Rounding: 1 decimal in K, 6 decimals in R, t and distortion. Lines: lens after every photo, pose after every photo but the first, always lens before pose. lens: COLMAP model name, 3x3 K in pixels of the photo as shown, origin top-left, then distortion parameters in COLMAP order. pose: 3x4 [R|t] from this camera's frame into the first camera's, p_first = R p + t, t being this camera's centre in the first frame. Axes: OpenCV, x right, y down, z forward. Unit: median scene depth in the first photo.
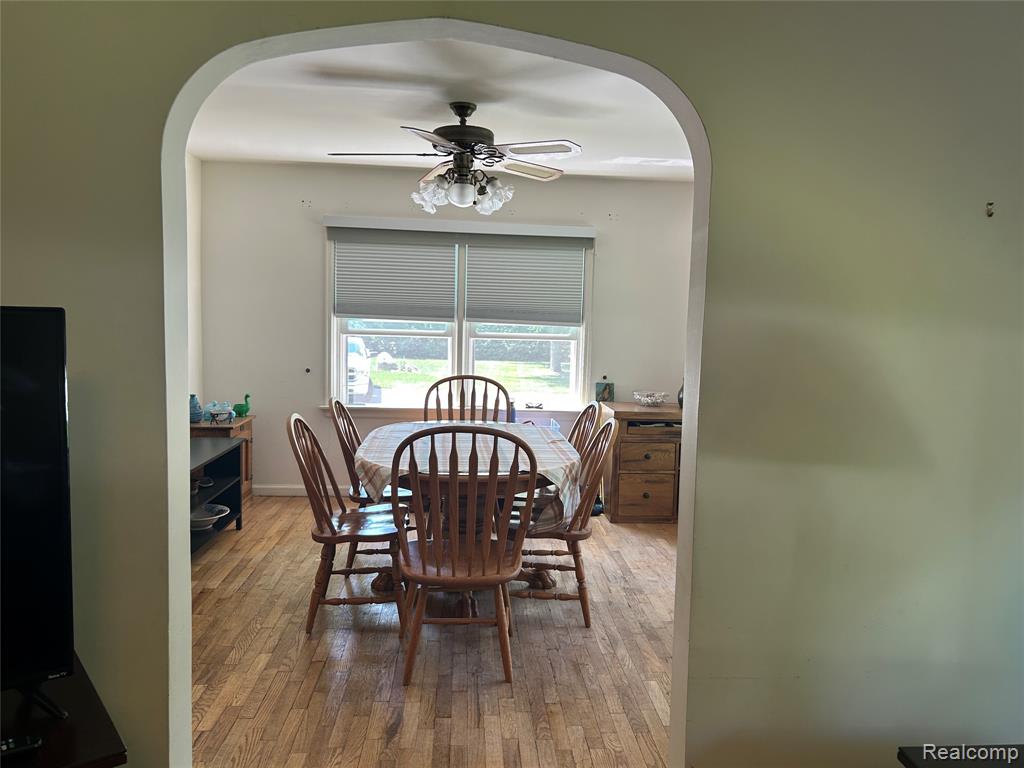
lens RADIAL K [[760.7, 0, 513.9], [0, 760.7, 390.0], [0, 0, 1]] dist [0.109166, -0.146007]
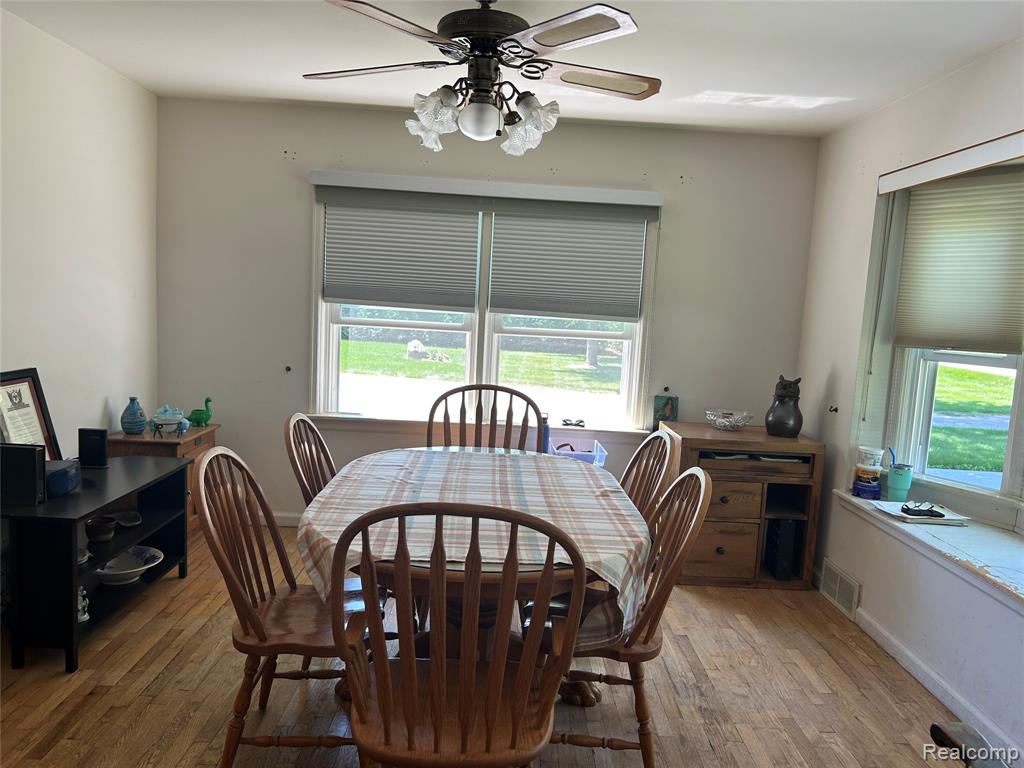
lens RADIAL K [[788.0, 0, 508.6], [0, 788.0, 401.6], [0, 0, 1]] dist [0.105228, -0.167880]
pose [[0.998307, 0.032343, -0.048348, -0.001603], [-0.031165, 0.999204, 0.024919, -0.022958], [0.049115, -0.023370, 0.998520, 0.228776]]
